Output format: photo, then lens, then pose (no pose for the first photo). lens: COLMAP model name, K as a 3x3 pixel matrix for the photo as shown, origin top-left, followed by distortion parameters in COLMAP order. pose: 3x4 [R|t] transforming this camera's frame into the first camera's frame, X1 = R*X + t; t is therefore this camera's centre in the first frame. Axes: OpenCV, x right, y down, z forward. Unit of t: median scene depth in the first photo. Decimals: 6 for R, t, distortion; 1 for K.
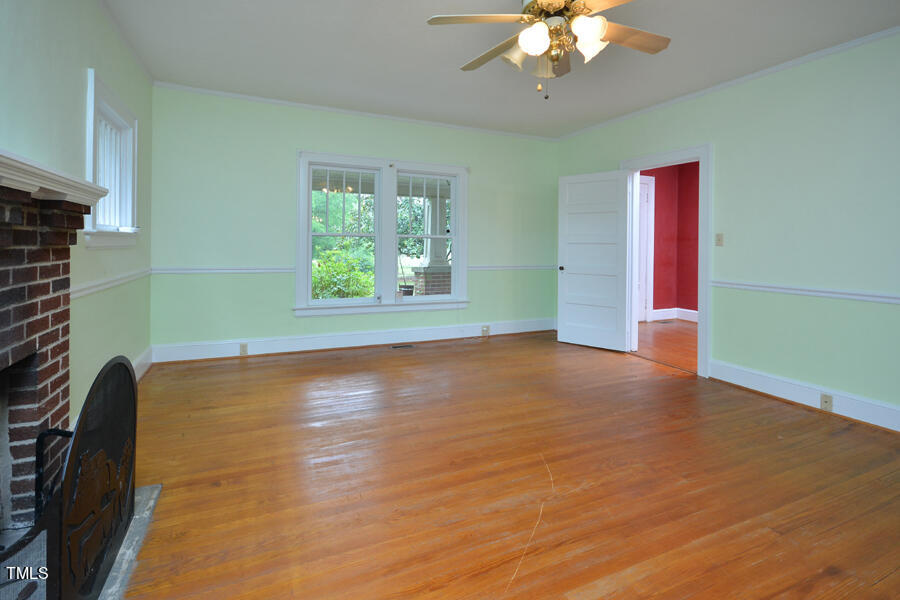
lens RADIAL K [[437.0, 0, 449.0], [0, 437.0, 244.2], [0, 0, 1]] dist [0.000885, 0.000146]
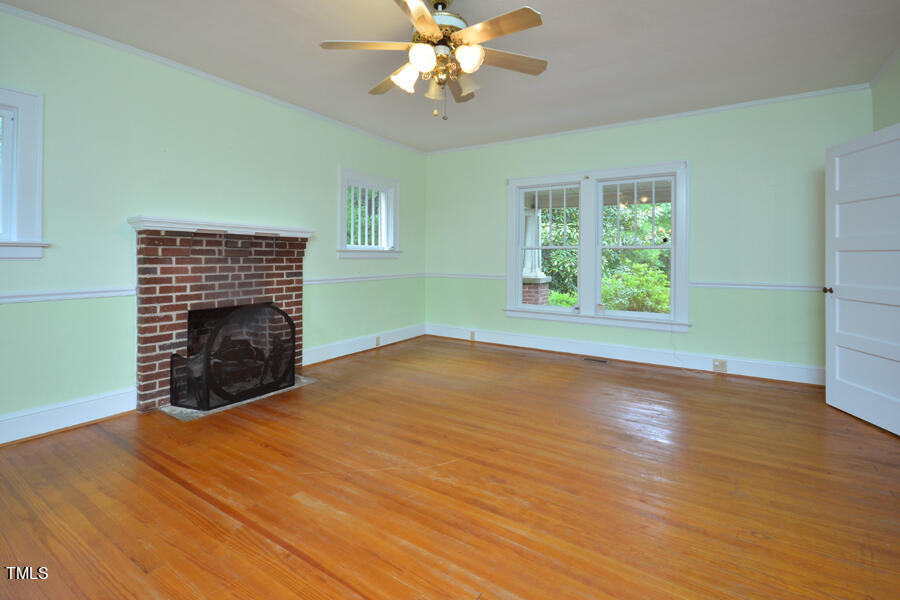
lens RADIAL K [[427.3, 0, 437.7], [0, 427.3, 251.9], [0, 0, 1]] dist [0.000215, 0.000024]
pose [[0.524618, -0.021360, -0.851070, 0.520382], [0.003457, 0.999730, -0.022961, 0.012668], [0.851331, 0.009104, 0.524550, 0.194371]]
